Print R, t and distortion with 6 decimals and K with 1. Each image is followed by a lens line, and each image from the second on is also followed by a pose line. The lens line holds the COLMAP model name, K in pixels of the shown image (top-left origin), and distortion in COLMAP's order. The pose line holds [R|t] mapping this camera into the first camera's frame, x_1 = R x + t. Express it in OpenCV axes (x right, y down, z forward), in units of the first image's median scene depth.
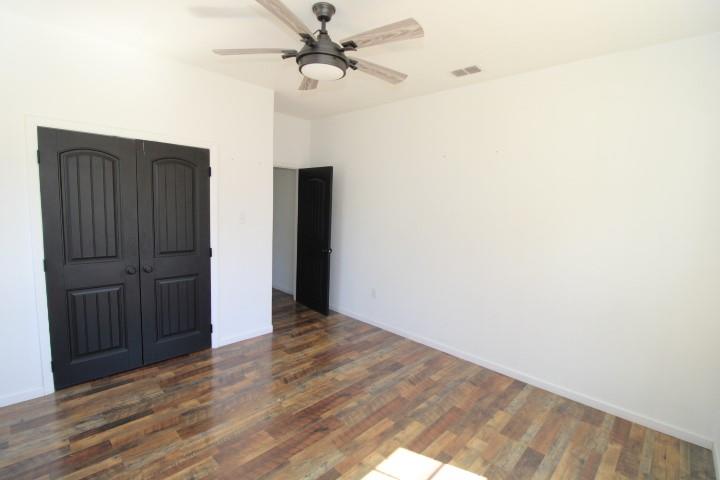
lens RADIAL K [[330.8, 0, 362.7], [0, 330.8, 241.8], [0, 0, 1]] dist [-0.023496, -0.001459]
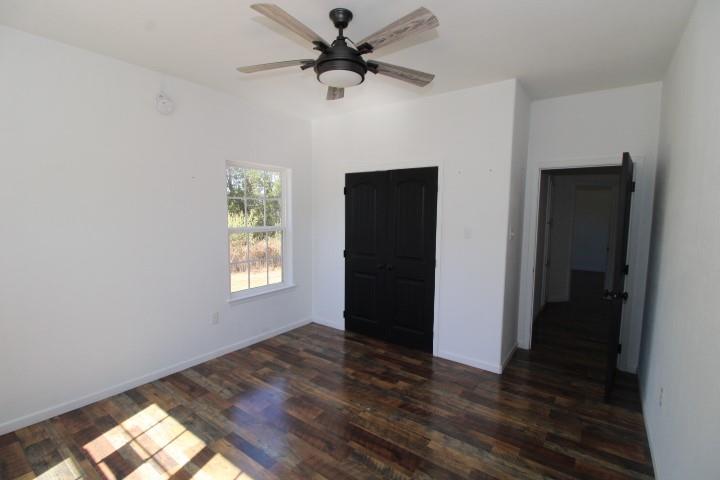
lens RADIAL K [[330.8, 0, 362.7], [0, 330.8, 241.8], [0, 0, 1]] dist [-0.023496, -0.001459]
pose [[0.137996, 0.051788, -0.989078, 0.676202], [-0.122833, 0.991817, 0.034794, -0.054216], [0.982786, 0.116690, 0.143228, 0.744886]]
